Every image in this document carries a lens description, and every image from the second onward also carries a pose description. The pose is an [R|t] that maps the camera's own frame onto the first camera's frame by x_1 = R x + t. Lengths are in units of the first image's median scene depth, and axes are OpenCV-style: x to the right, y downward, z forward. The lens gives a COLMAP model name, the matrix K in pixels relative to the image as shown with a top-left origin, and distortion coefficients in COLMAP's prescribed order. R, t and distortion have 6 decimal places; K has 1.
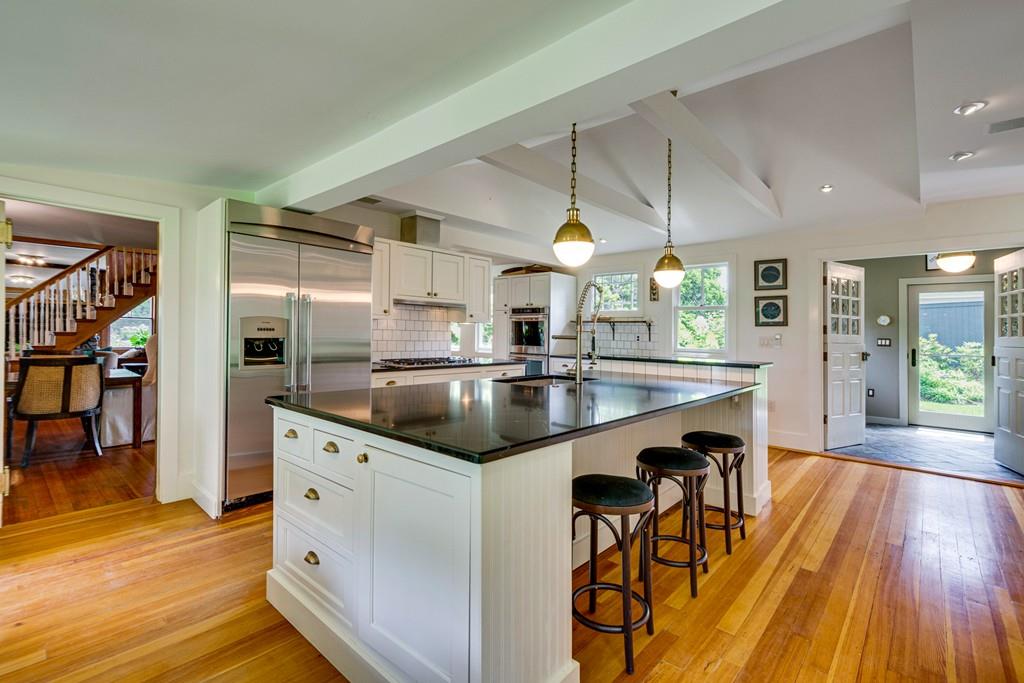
lens RADIAL K [[460.0, 0, 526.1], [0, 460.0, 326.1], [0, 0, 1]] dist [0.004150, 0.000418]
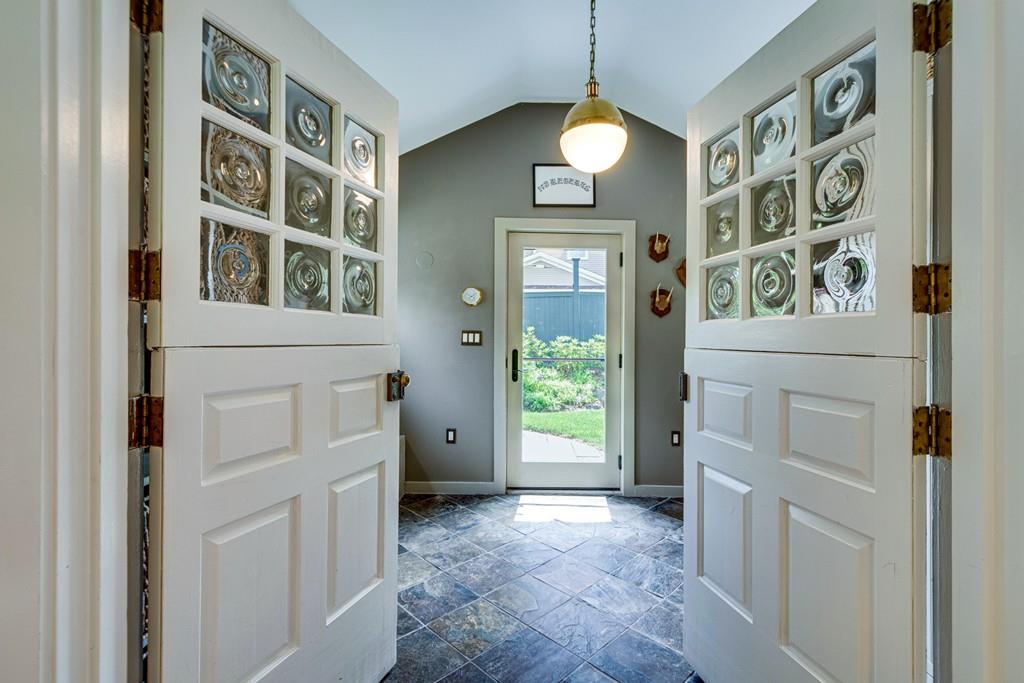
lens RADIAL K [[460.0, 0, 526.1], [0, 460.0, 326.1], [0, 0, 1]] dist [0.004150, 0.000418]
pose [[0.747132, 0.004650, 0.664660, 0.471106], [-0.009587, 0.999947, 0.003780, 0.018971], [-0.664607, -0.009196, 0.747137, 0.564809]]
